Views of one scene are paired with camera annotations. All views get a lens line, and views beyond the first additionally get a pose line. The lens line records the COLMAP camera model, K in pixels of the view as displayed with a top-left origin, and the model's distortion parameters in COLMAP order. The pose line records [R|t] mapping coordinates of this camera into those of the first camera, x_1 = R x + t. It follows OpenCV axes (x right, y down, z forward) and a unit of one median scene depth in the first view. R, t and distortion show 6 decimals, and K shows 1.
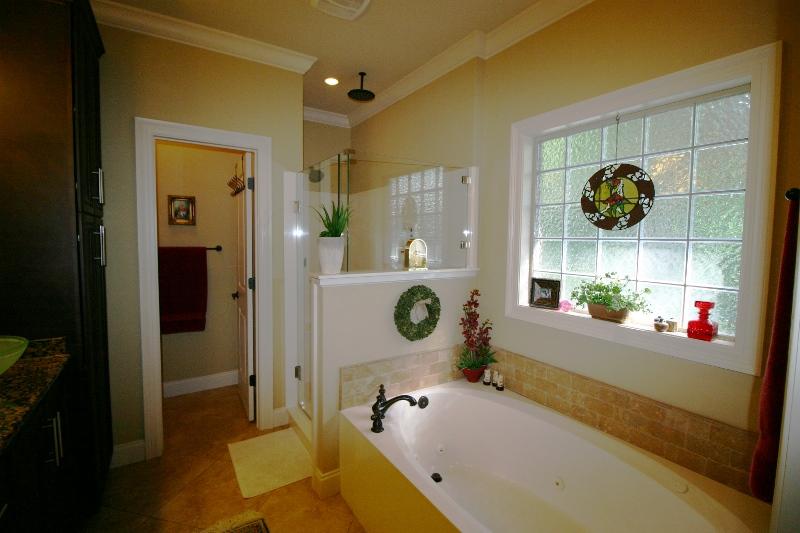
lens RADIAL K [[365.0, 0, 399.5], [0, 365.0, 264.7], [0, 0, 1]] dist [-0.002997, -0.004562]
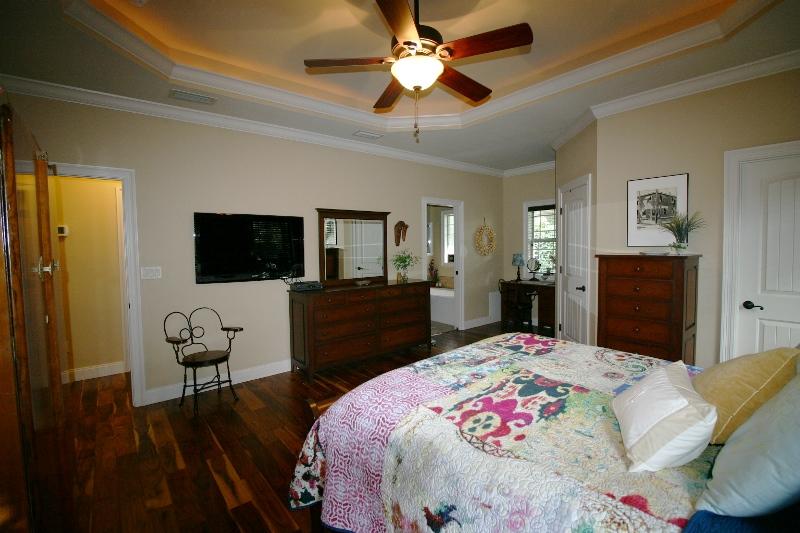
lens RADIAL K [[365.0, 0, 398.9], [0, 365.0, 264.2], [0, 0, 1]] dist [-0.002997, -0.004562]
pose [[0.993719, -0.030566, 0.107650, -0.455482], [0.031647, 0.999464, -0.008348, 0.132366], [-0.107337, 0.011702, 0.994154, -2.265026]]
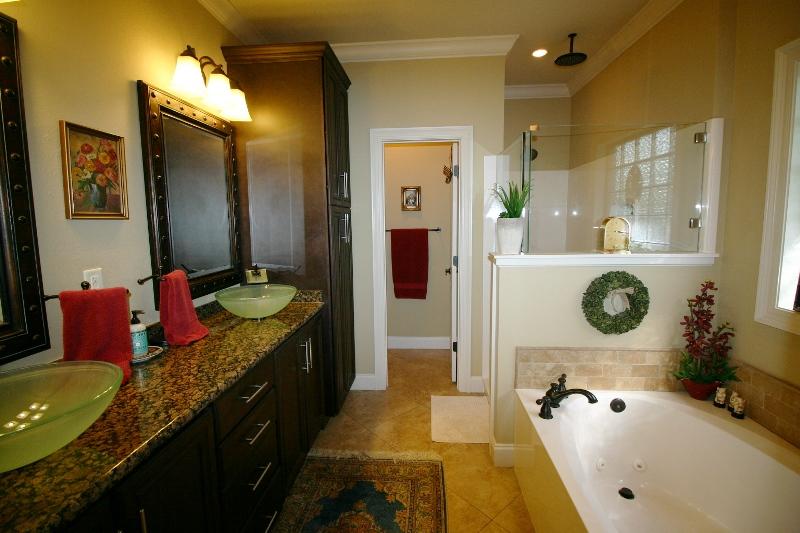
lens RADIAL K [[365.0, 0, 402.8], [0, 365.0, 263.9], [0, 0, 1]] dist [-0.002997, -0.004562]
pose [[0.801235, 0.048905, -0.596348, 0.147492], [-0.018703, 0.998214, 0.056732, 0.000066], [0.598058, -0.034302, 0.800719, 0.007302]]
